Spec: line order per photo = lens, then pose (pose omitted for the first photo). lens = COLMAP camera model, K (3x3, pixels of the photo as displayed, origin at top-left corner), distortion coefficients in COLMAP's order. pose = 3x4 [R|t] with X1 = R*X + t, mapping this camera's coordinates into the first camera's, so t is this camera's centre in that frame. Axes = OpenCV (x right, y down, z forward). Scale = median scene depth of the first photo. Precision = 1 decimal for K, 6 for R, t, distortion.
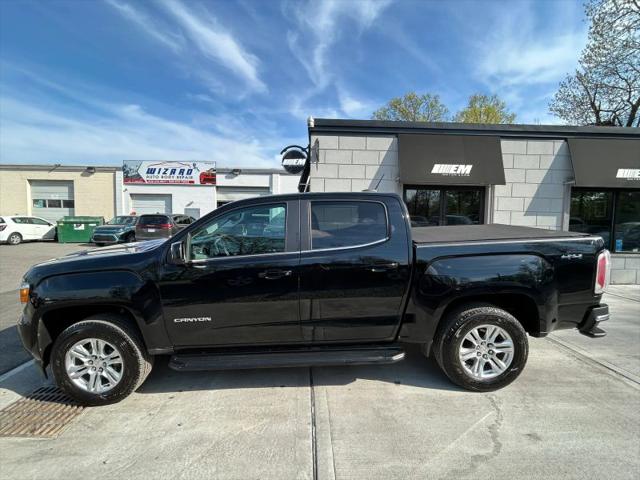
lens RADIAL K [[300.1, 0, 320.4], [0, 300.1, 238.8], [0, 0, 1]] dist [-0.000505, 0.002255]
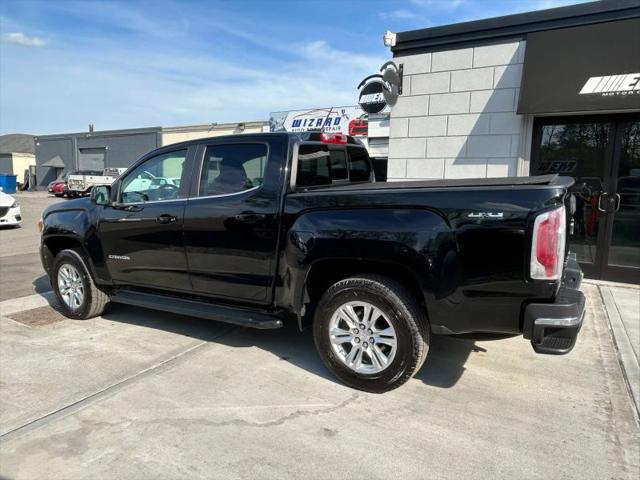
lens RADIAL K [[430.9, 0, 316.2], [0, 430.9, 239.3], [0, 0, 1]] dist [0.003825, -0.001878]
pose [[0.846642, 0.071962, -0.527274, 0.377878], [-0.040489, 0.996653, 0.071011, 0.021626], [0.530620, -0.038772, 0.846723, 0.011687]]
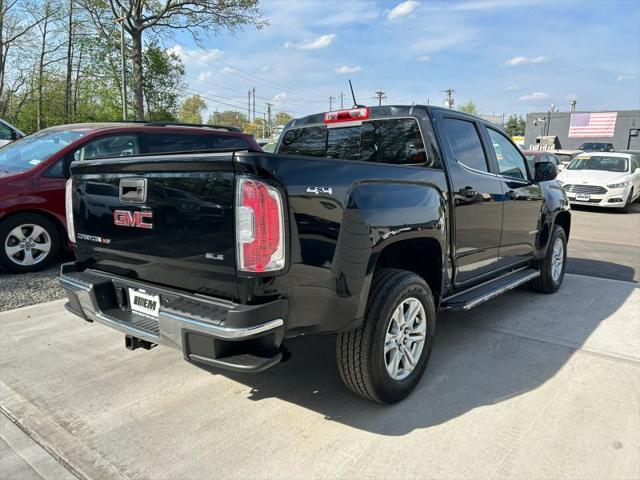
lens RADIAL K [[485.9, 0, 319.8], [0, 485.9, 243.5], [0, 0, 1]] dist [0.047836, -0.056653]
pose [[-0.662928, 0.112491, -0.740184, 0.540848], [-0.069577, 0.975113, 0.210510, -0.039045], [0.745443, 0.191053, -0.638603, 0.833482]]
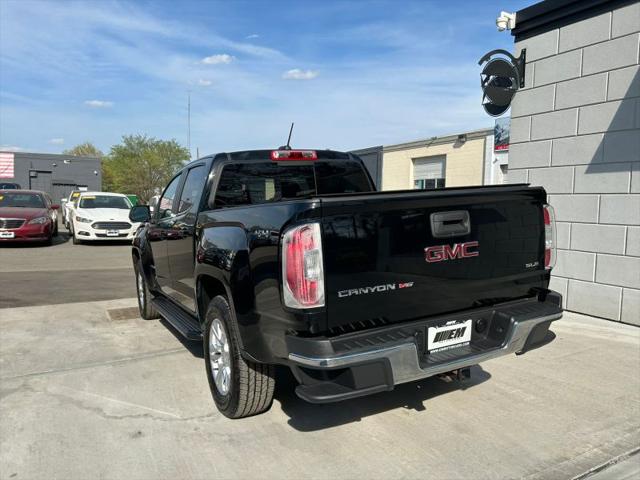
lens RADIAL K [[485.9, 0, 313.6], [0, 485.9, 241.1], [0, 0, 1]] dist [0.047836, -0.056653]
pose [[0.437588, 0.063032, -0.896964, 0.643258], [-0.053385, 0.997602, 0.044060, 0.009726], [0.897590, 0.028604, 0.439903, 0.250508]]
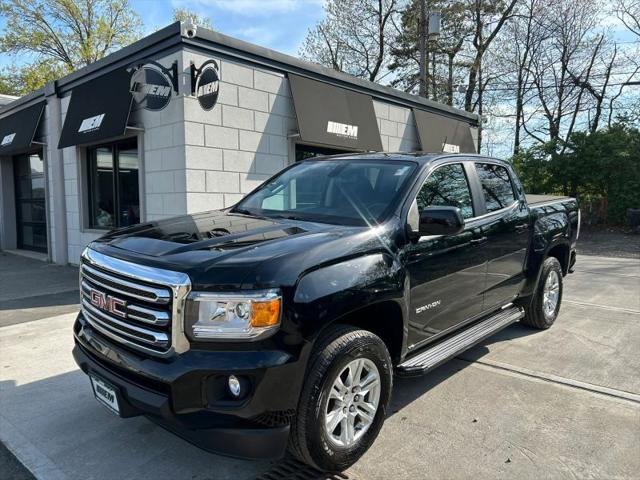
lens RADIAL K [[483.3, 0, 324.2], [0, 483.3, 239.5], [0, 0, 1]] dist [0.032056, -0.032955]
pose [[0.687715, -0.071609, 0.722441, -0.555796], [0.053225, 0.997419, 0.048198, 0.004792], [-0.724027, 0.005305, 0.689751, 0.114028]]
